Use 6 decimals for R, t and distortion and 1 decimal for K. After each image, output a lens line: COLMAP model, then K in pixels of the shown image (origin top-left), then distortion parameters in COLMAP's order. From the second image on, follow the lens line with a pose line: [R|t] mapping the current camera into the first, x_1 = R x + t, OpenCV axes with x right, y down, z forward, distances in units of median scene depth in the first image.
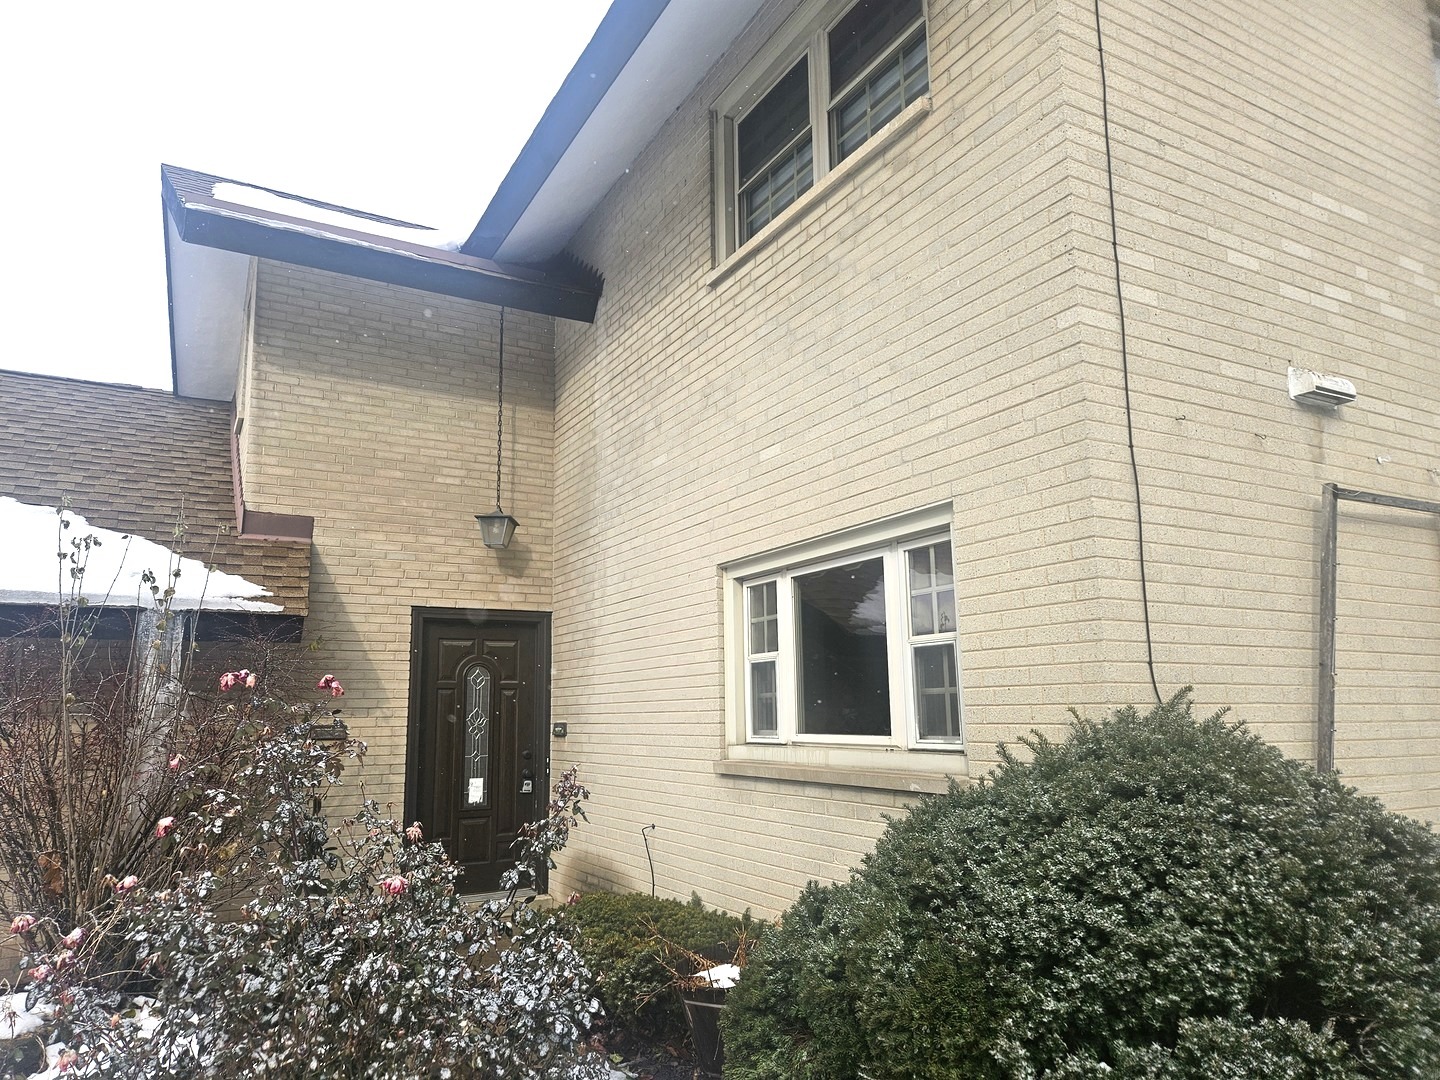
lens RADIAL K [[961.2, 0, 710.8], [0, 961.2, 561.0], [0, 0, 1]] dist [0.047124, -0.021324]
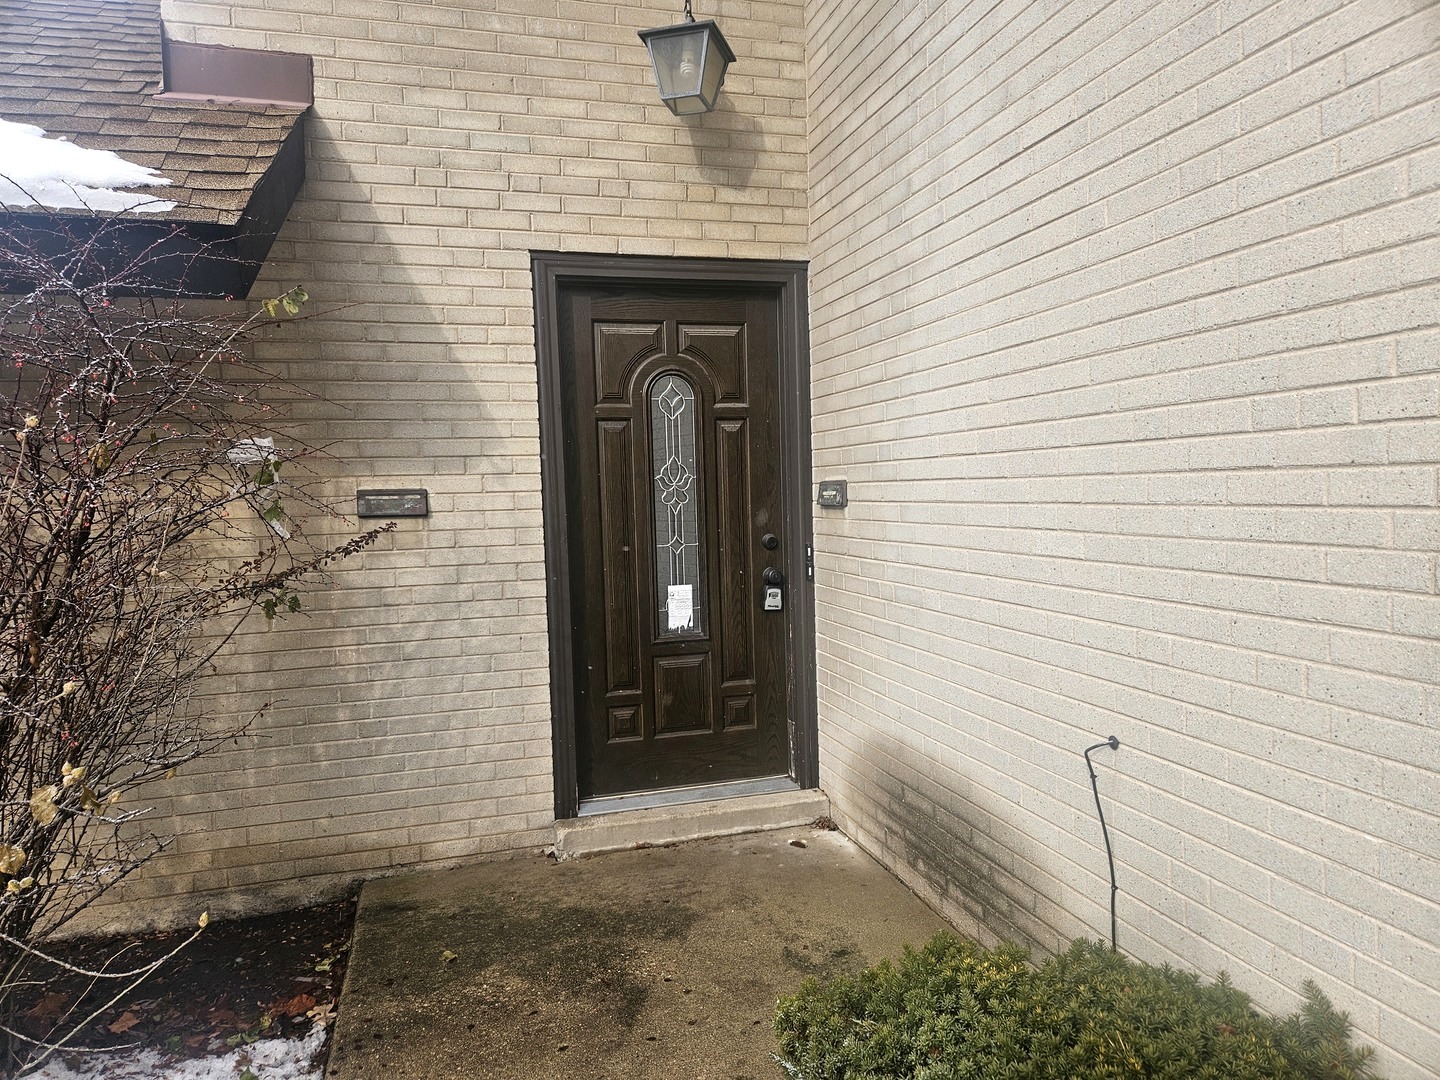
lens RADIAL K [[961.2, 0, 710.8], [0, 961.2, 561.0], [0, 0, 1]] dist [0.047124, -0.021324]
pose [[0.971380, 0.003571, -0.237502, -0.100752], [0.053147, 0.971269, 0.231974, 0.090207], [0.231507, -0.237958, 0.943282, 0.510969]]
